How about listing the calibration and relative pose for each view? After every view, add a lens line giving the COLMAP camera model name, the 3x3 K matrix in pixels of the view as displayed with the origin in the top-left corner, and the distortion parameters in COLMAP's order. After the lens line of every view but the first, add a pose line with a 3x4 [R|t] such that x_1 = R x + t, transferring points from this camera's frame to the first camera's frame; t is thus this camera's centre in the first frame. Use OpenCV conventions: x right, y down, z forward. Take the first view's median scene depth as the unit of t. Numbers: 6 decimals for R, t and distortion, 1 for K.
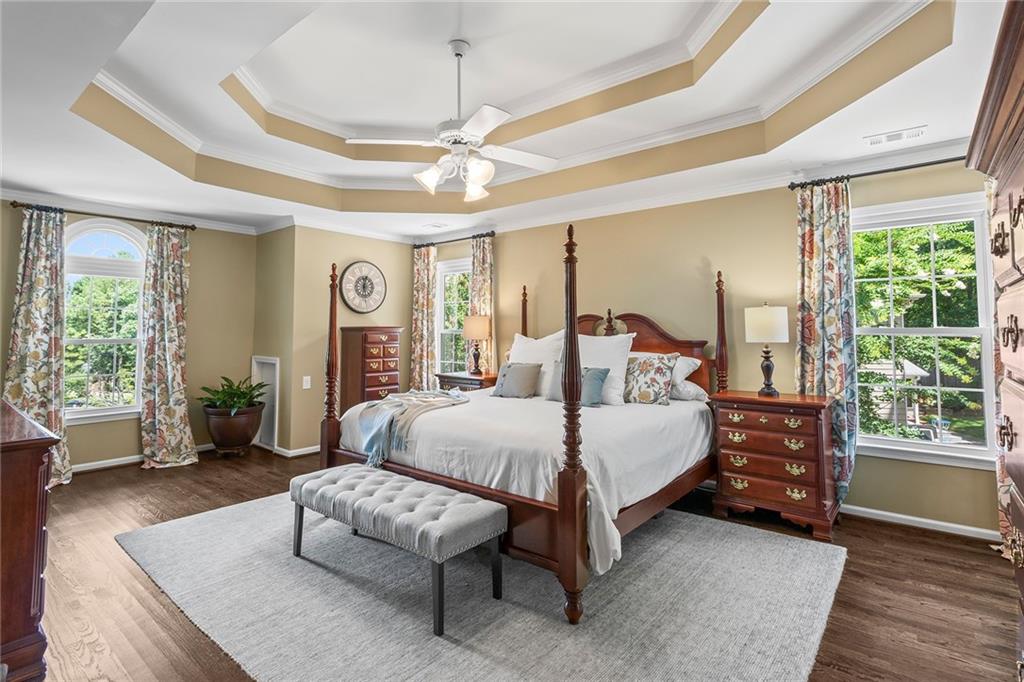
lens RADIAL K [[497.2, 0, 519.4], [0, 497.2, 306.2], [0, 0, 1]] dist [0.004735, 0.000704]
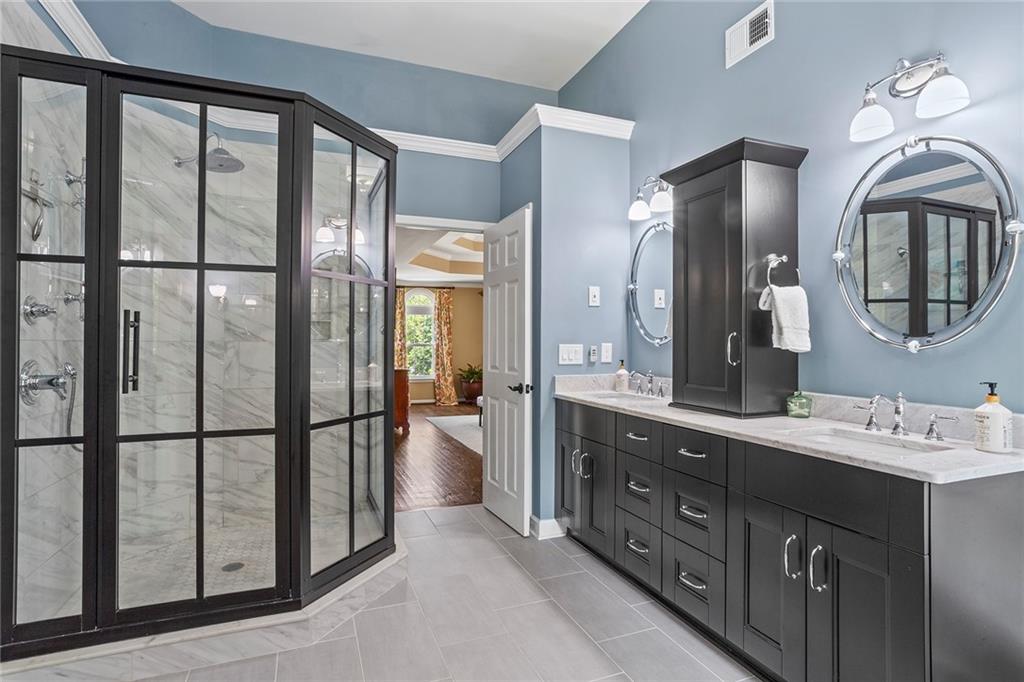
lens RADIAL K [[545.4, 0, 514.2], [0, 545.4, 339.6], [0, 0, 1]] dist [-0.000551, -0.000005]
pose [[0.865019, 0.001400, -0.501738, 0.676555], [0.022121, 0.998917, 0.040926, -0.039387], [0.501252, -0.046501, 0.864051, -0.801636]]
